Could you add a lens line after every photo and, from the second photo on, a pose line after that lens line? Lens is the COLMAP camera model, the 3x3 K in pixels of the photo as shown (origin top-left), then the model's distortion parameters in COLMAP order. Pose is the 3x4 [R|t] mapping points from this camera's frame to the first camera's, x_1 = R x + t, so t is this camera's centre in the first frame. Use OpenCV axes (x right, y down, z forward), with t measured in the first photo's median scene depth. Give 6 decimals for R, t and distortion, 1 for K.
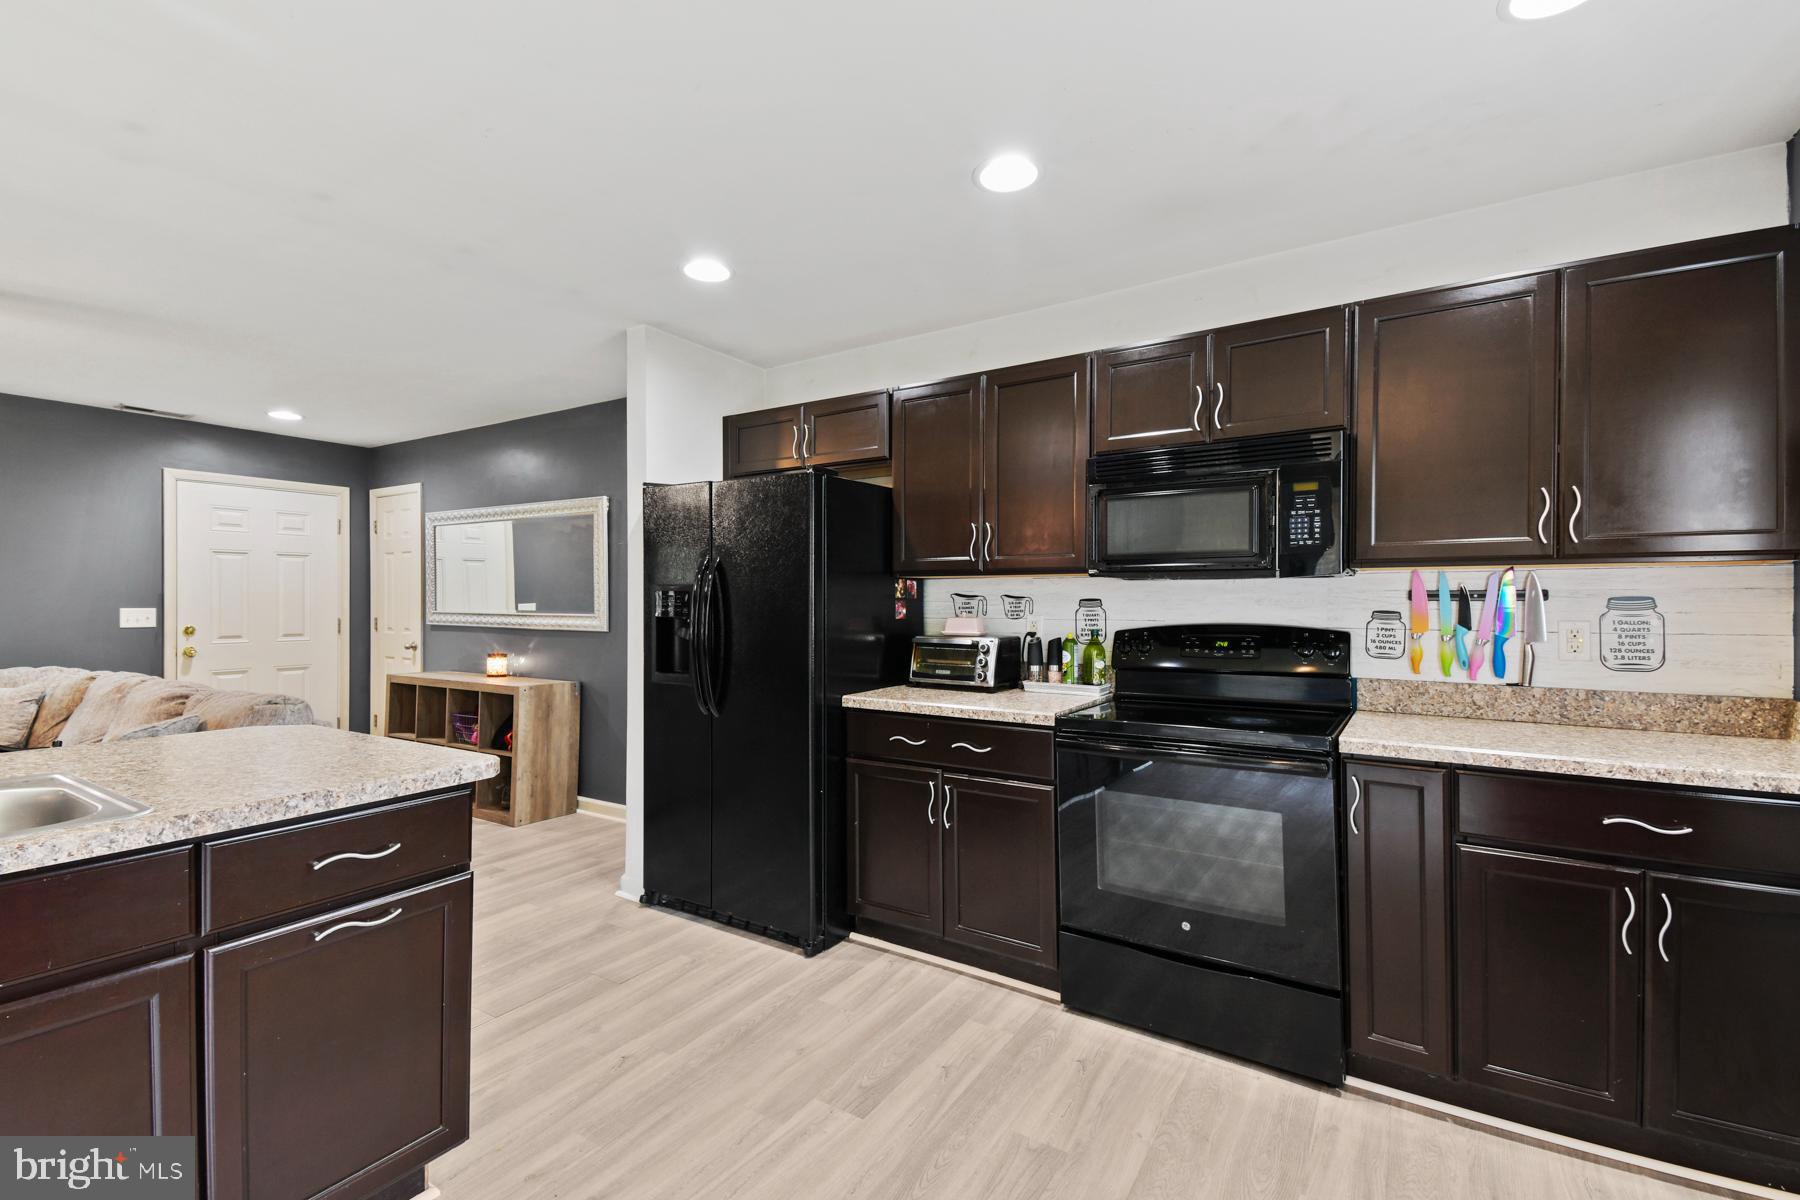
lens RADIAL K [[792.5, 0, 891.0], [0, 792.5, 599.0], [0, 0, 1]] dist [0.069210, -0.034279]
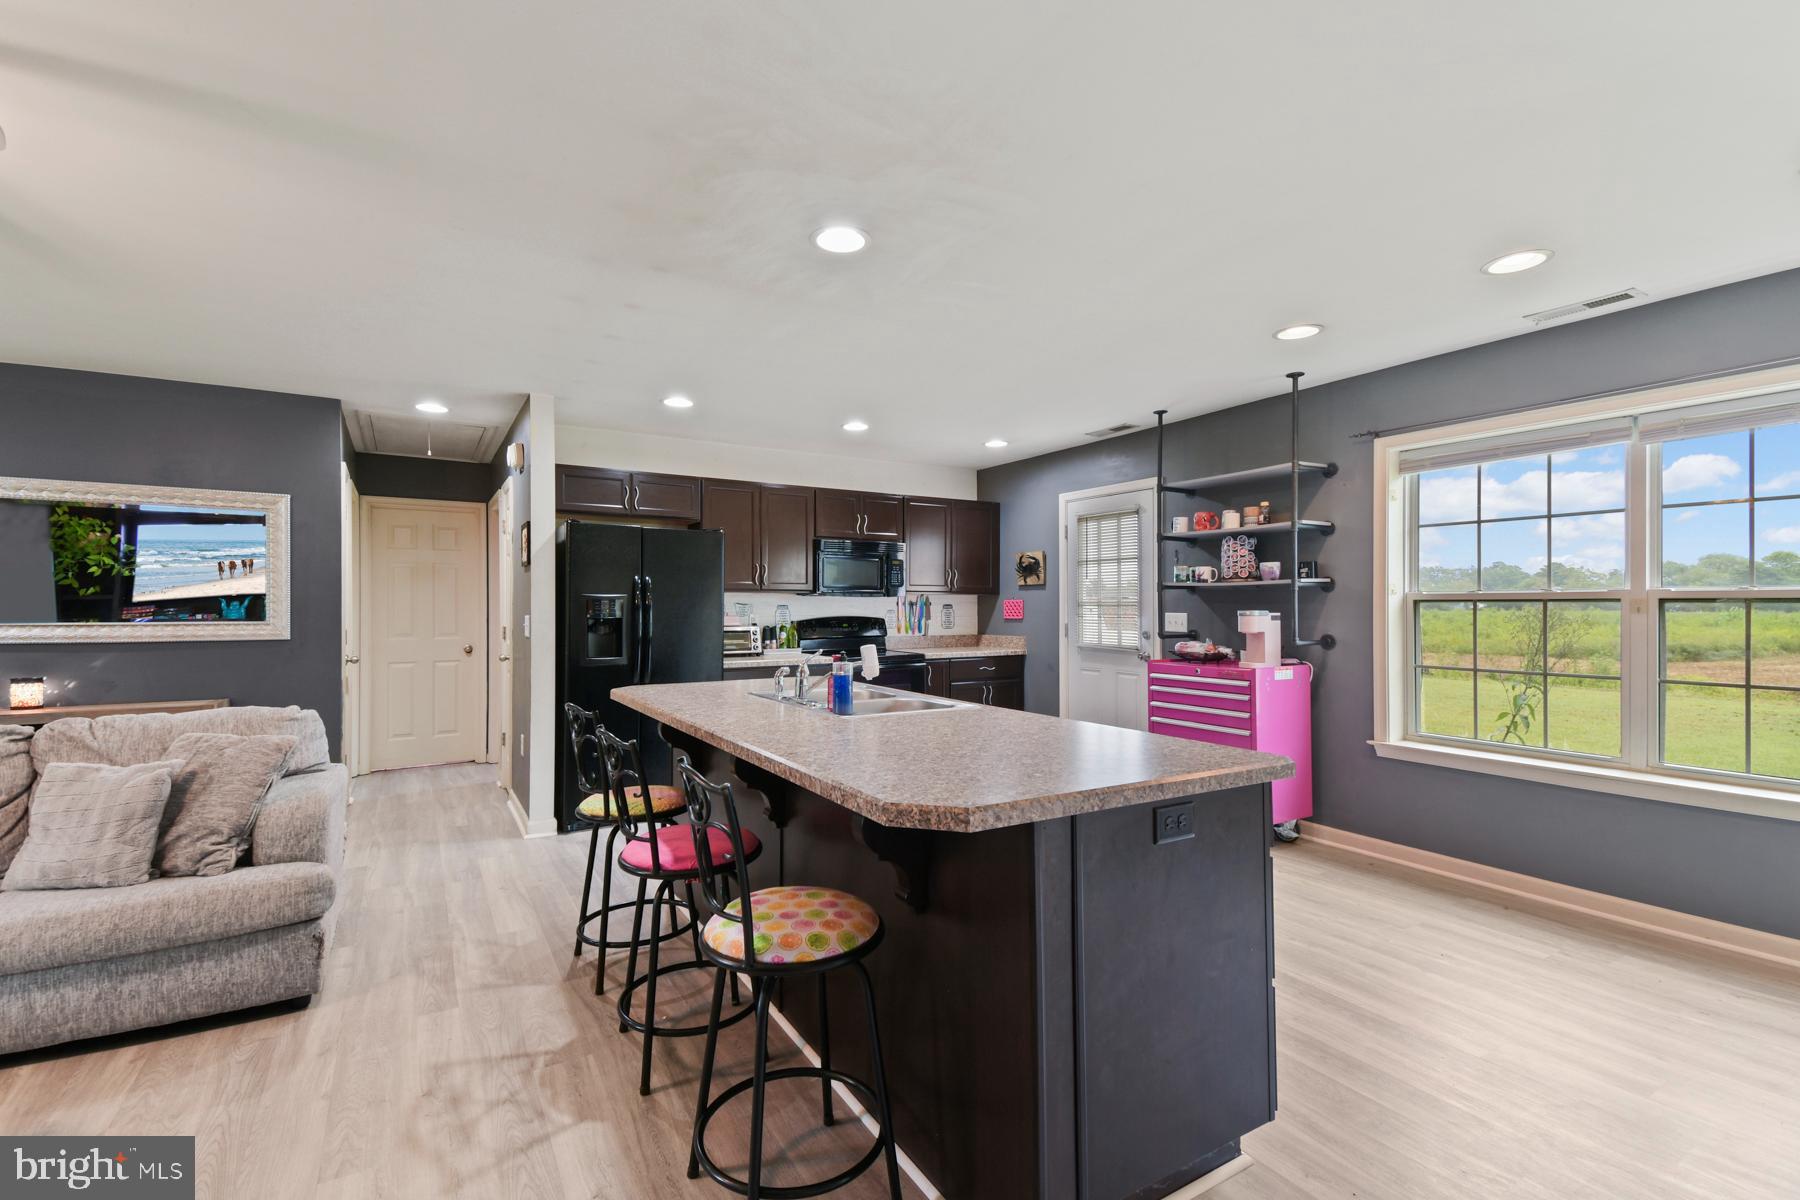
lens RADIAL K [[792.5, 0, 893.1], [0, 792.5, 602.4], [0, 0, 1]] dist [0.069210, -0.034279]
pose [[0.430926, 0.004603, 0.902376, -1.254751], [0.000171, 0.999987, -0.005183, 0.002570], [-0.902387, 0.002388, 0.430919, -0.074506]]
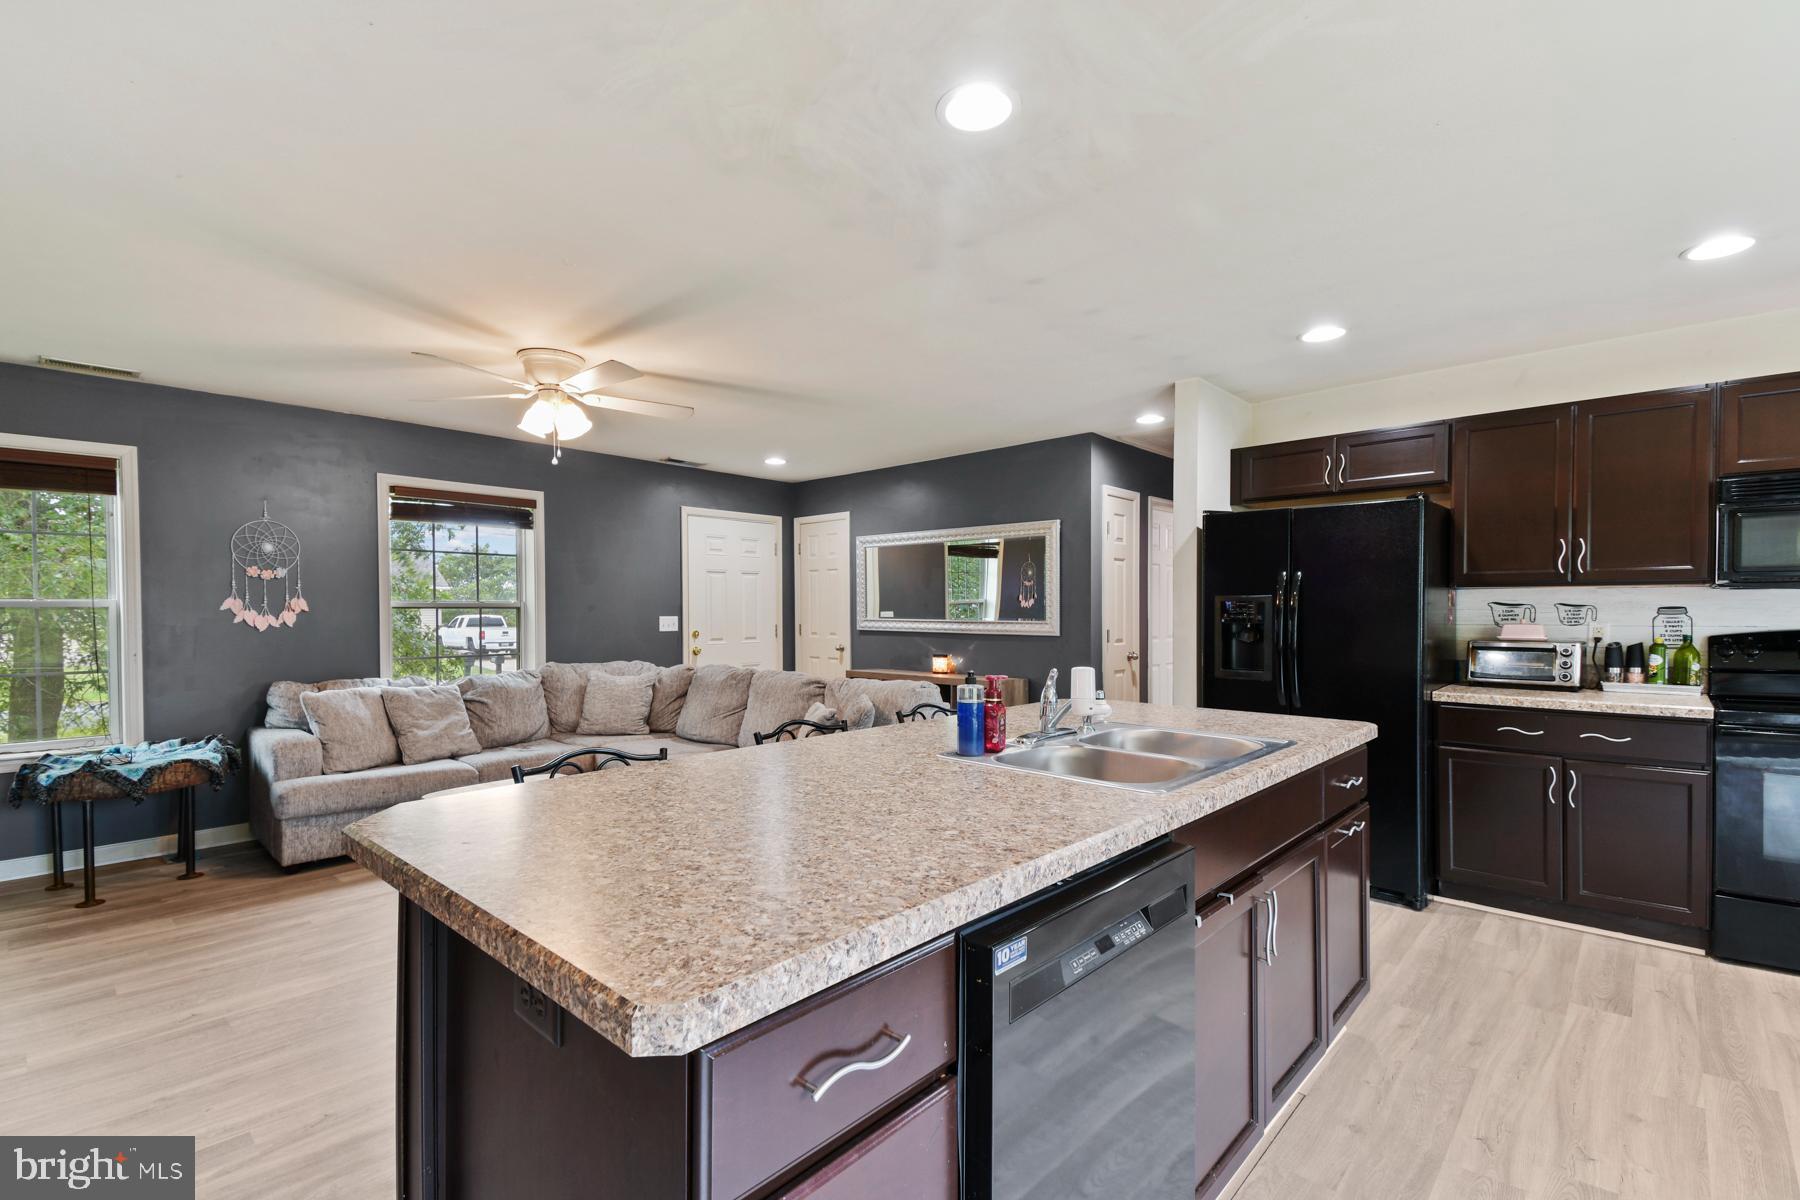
lens RADIAL K [[792.5, 0, 885.9], [0, 792.5, 620.6], [0, 0, 1]] dist [0.069210, -0.034279]
pose [[0.985414, 0.000404, -0.170176, -0.558861], [0.002290, 0.999875, 0.015637, -0.001279], [0.170161, -0.015799, 0.985290, -0.259951]]
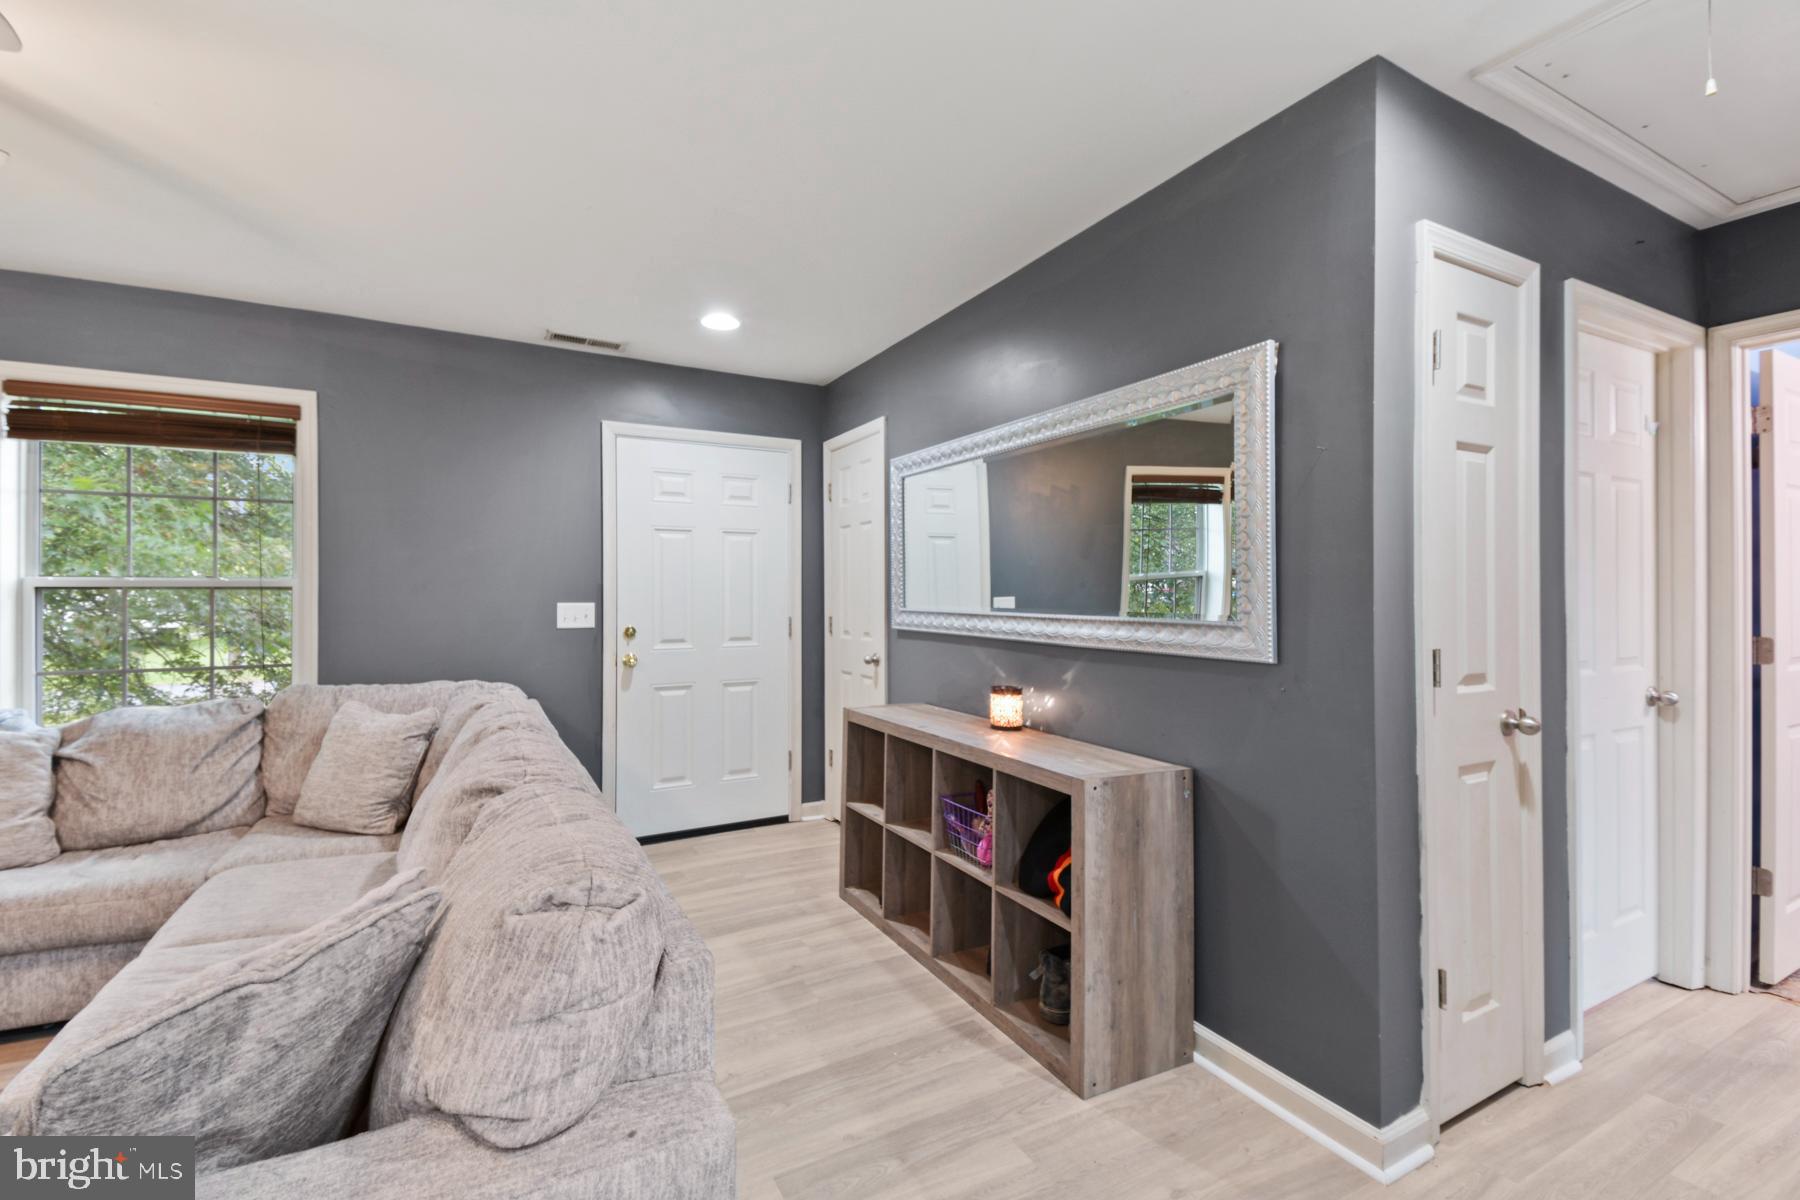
lens RADIAL K [[792.5, 0, 889.7], [0, 792.5, 586.8], [0, 0, 1]] dist [0.069210, -0.034279]
pose [[0.878314, -0.006658, -0.478039, -0.452355], [0.003246, 0.999963, -0.007964, 0.004255], [0.478074, 0.005443, 0.878303, 0.726835]]
